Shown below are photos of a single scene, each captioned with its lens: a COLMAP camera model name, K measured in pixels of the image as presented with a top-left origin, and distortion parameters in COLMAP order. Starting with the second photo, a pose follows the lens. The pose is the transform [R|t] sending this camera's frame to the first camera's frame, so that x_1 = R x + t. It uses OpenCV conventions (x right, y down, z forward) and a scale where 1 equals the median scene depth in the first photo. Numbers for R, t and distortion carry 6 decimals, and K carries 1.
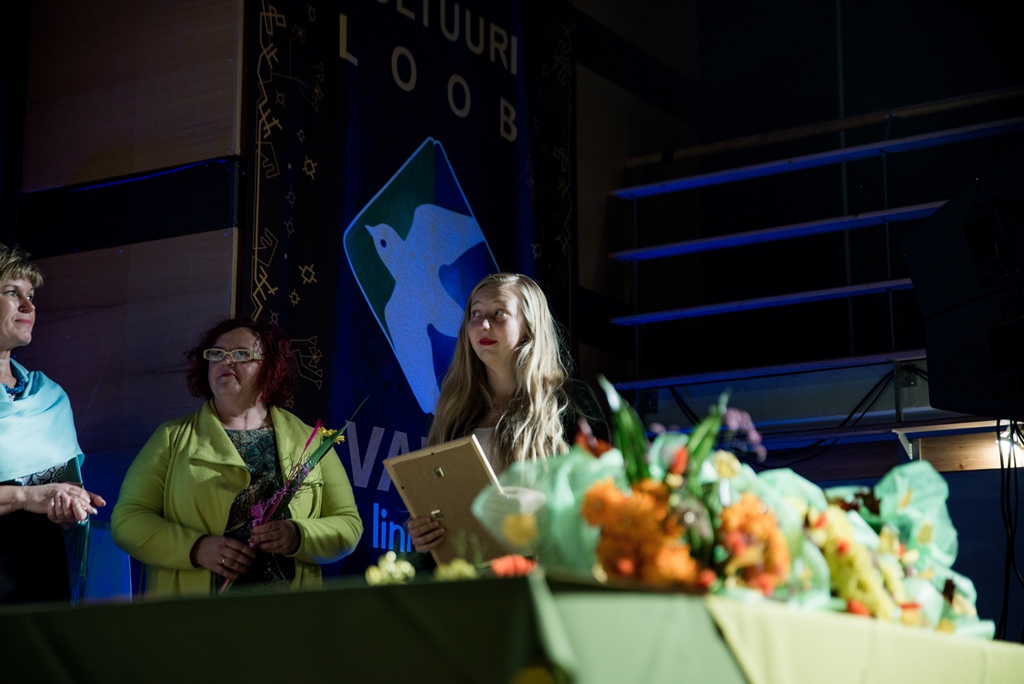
lens RADIAL K [[1851.7, 0, 506.5], [0, 1851.7, 339.4], [0, 0, 1]] dist [0.216016, 0.089970]
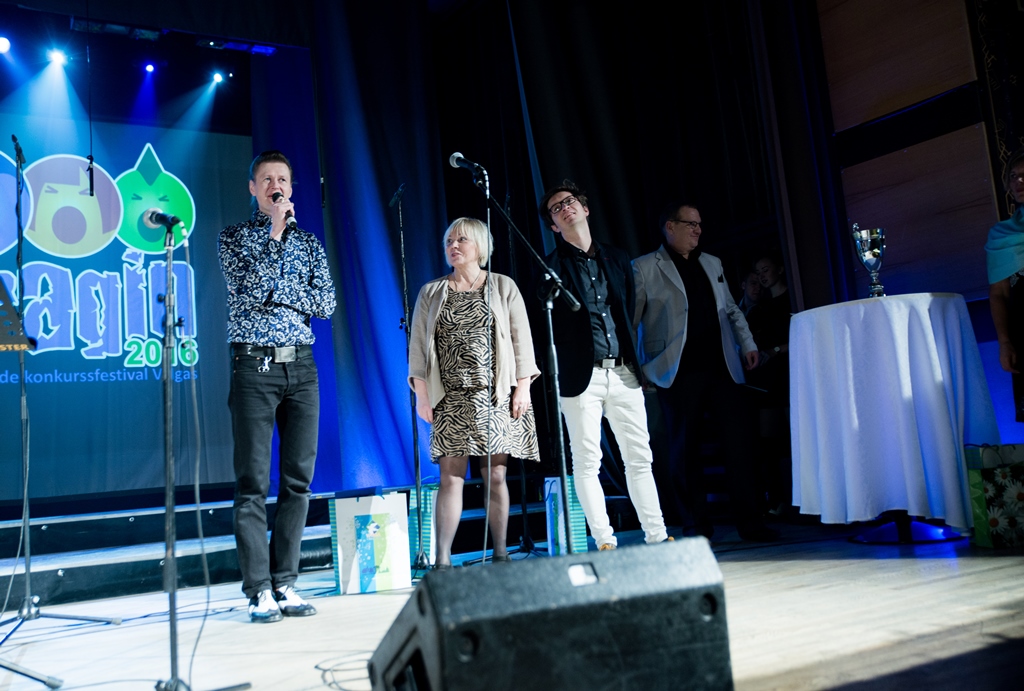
lens RADIAL K [[971.8, 0, 471.7], [0, 971.8, 323.6], [0, 0, 1]] dist [-0.081657, 0.164691]
pose [[0.890226, -0.135963, -0.434756, -0.200797], [0.173441, 0.983698, 0.047510, -0.000085], [0.421209, -0.117699, 0.899294, -0.033097]]
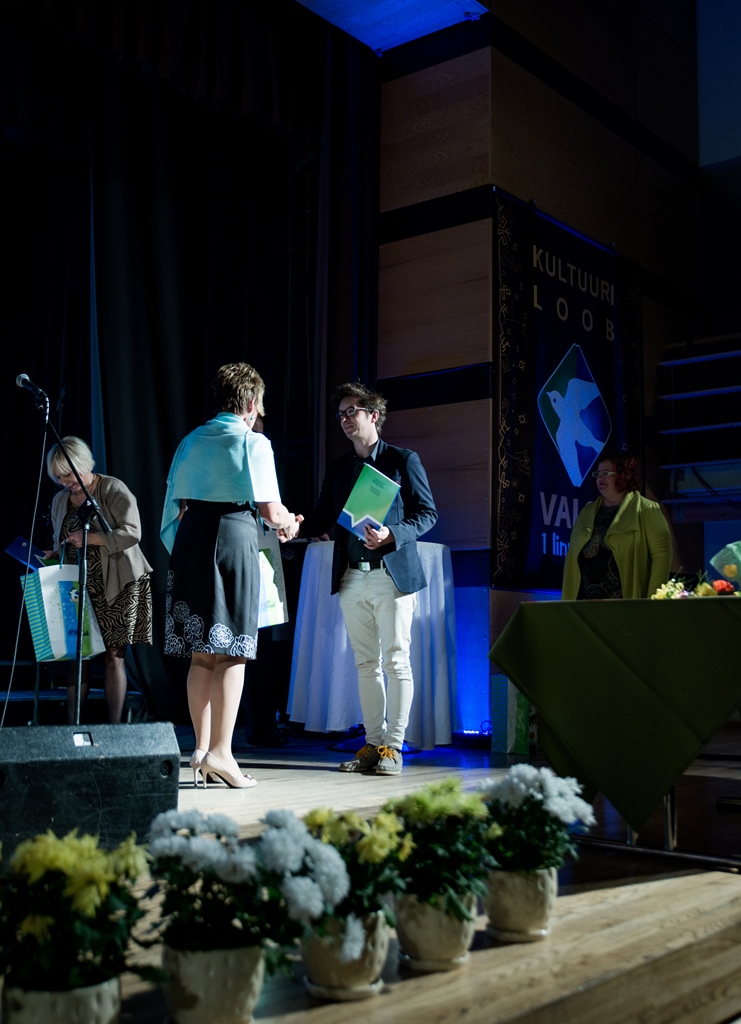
lens RADIAL K [[1131.9, 0, 363.2], [0, 1131.9, 498.8], [0, 0, 1]] dist [-0.037676, 0.046117]
pose [[0.991131, -0.001136, -0.132884, -0.117308], [0.012072, 0.996599, 0.081521, -0.052002], [0.132339, -0.082402, 0.987773, -0.236108]]
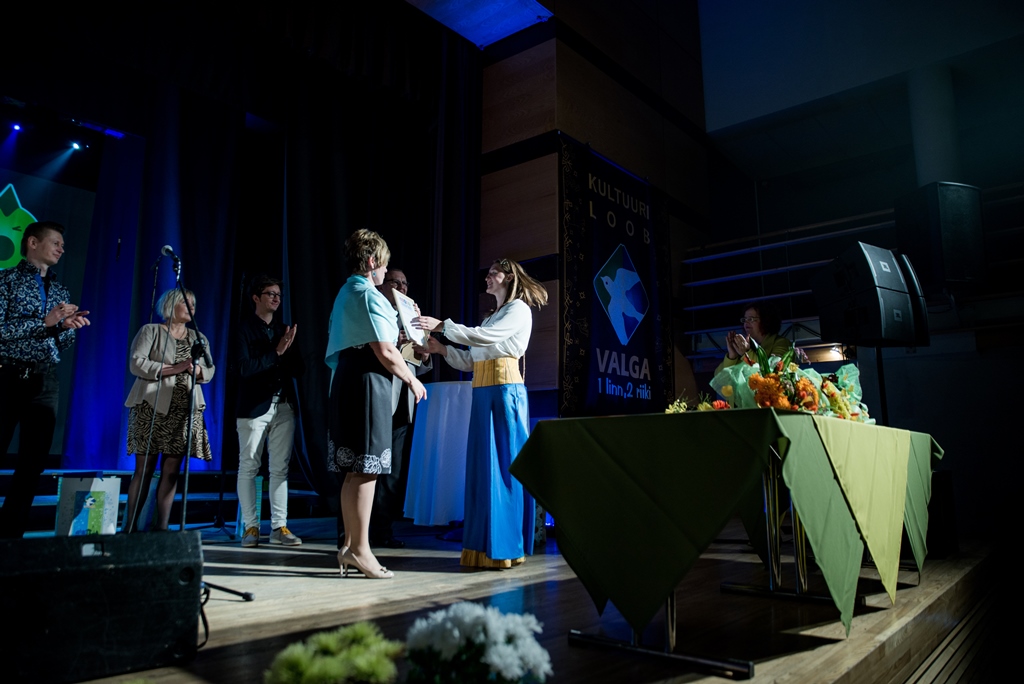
lens RADIAL K [[691.5, 0, 507.8], [0, 691.5, 341.2], [0, 0, 1]] dist [-0.138757, 0.099813]
pose [[0.989655, -0.016298, -0.142540, -0.072764], [0.021941, 0.999033, 0.038105, -0.008794], [0.141781, -0.040838, 0.989055, -0.033925]]
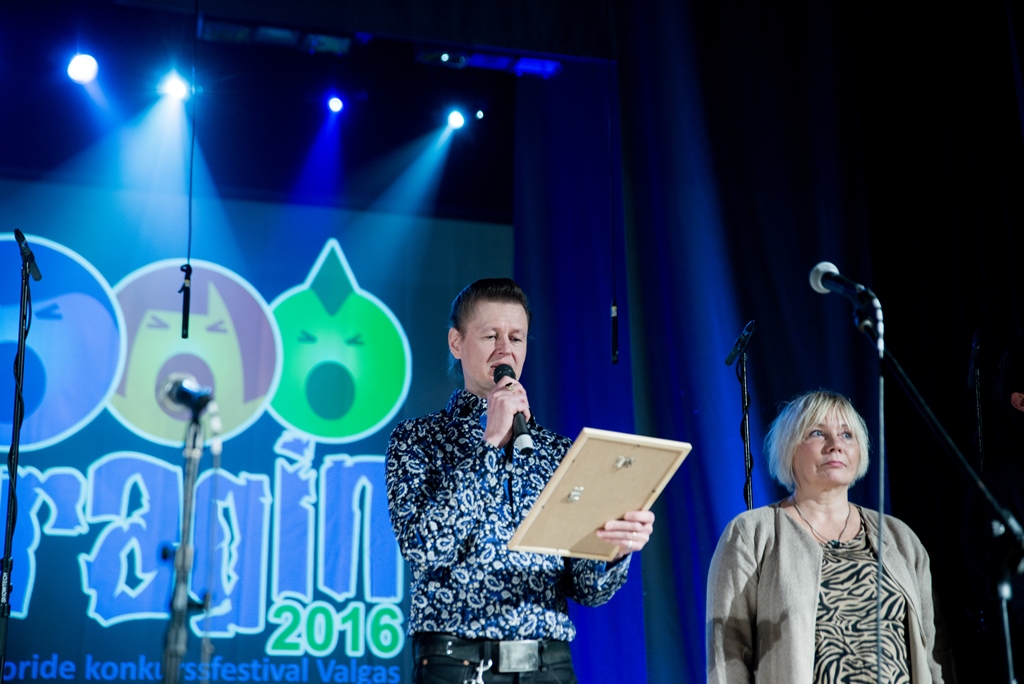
lens RADIAL K [[1851.7, 0, 506.5], [0, 1851.7, 339.4], [0, 0, 1]] dist [0.216016, 0.089970]
pose [[0.762499, -0.185978, -0.619684, -0.182410], [0.143829, 0.982554, -0.117906, -0.001546], [0.630800, 0.000775, 0.775945, 0.014371]]
